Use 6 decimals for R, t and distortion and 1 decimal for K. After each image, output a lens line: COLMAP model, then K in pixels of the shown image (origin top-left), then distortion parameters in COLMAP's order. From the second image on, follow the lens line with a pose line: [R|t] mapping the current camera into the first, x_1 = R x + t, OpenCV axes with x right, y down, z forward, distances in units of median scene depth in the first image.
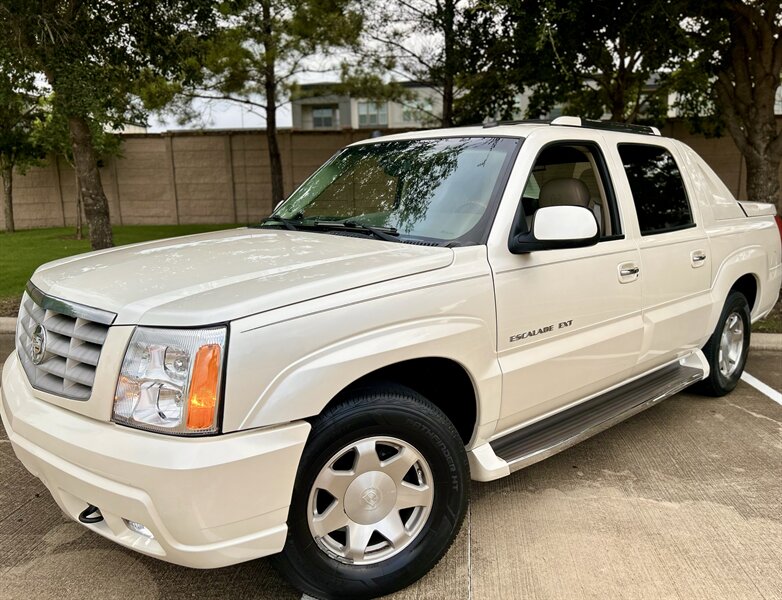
lens RADIAL K [[618.6, 0, 409.4], [0, 618.6, 307.5], [0, 0, 1]] dist [0.013300, -0.003505]
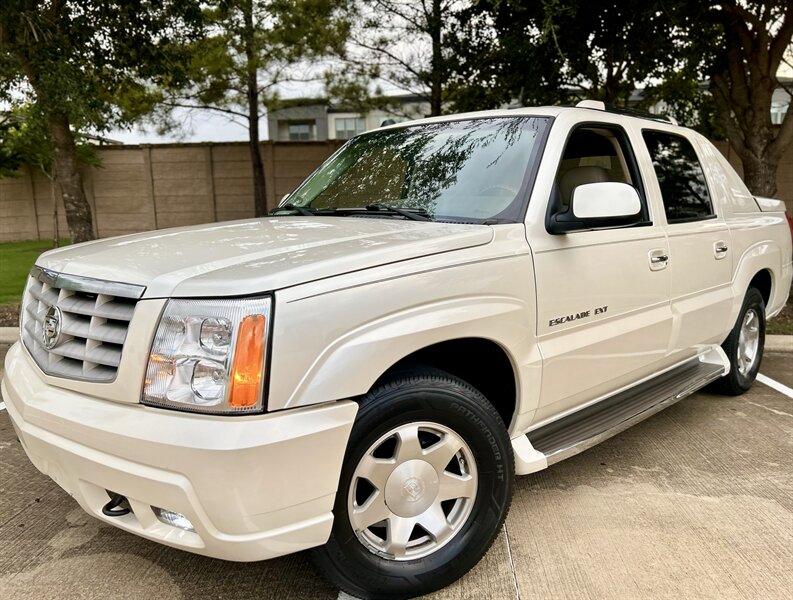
lens RADIAL K [[623.6, 0, 397.7], [0, 623.6, 320.2], [0, 0, 1]] dist [0.010766, -0.000011]
pose [[0.999646, -0.007553, 0.025504, -0.088567], [0.007926, 0.999863, -0.014538, 0.055553], [-0.025391, 0.014735, 0.999569, 0.046265]]
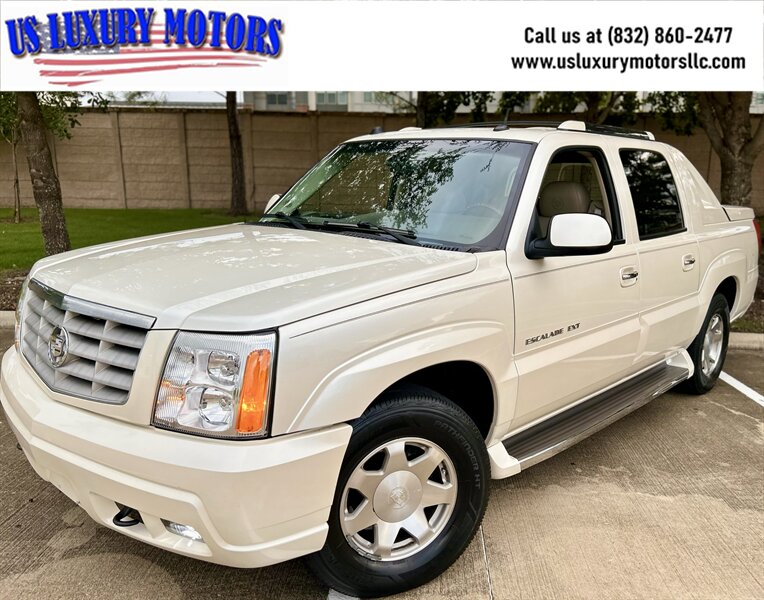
lens RADIAL K [[648.3, 0, 420.7], [0, 648.3, 322.0], [0, 0, 1]] dist [0.021097, -0.014297]
pose [[0.995601, 0.007747, 0.093372, -0.106516], [-0.011163, 0.999285, 0.036115, -0.018476], [-0.093026, -0.036999, 0.994976, -0.055169]]
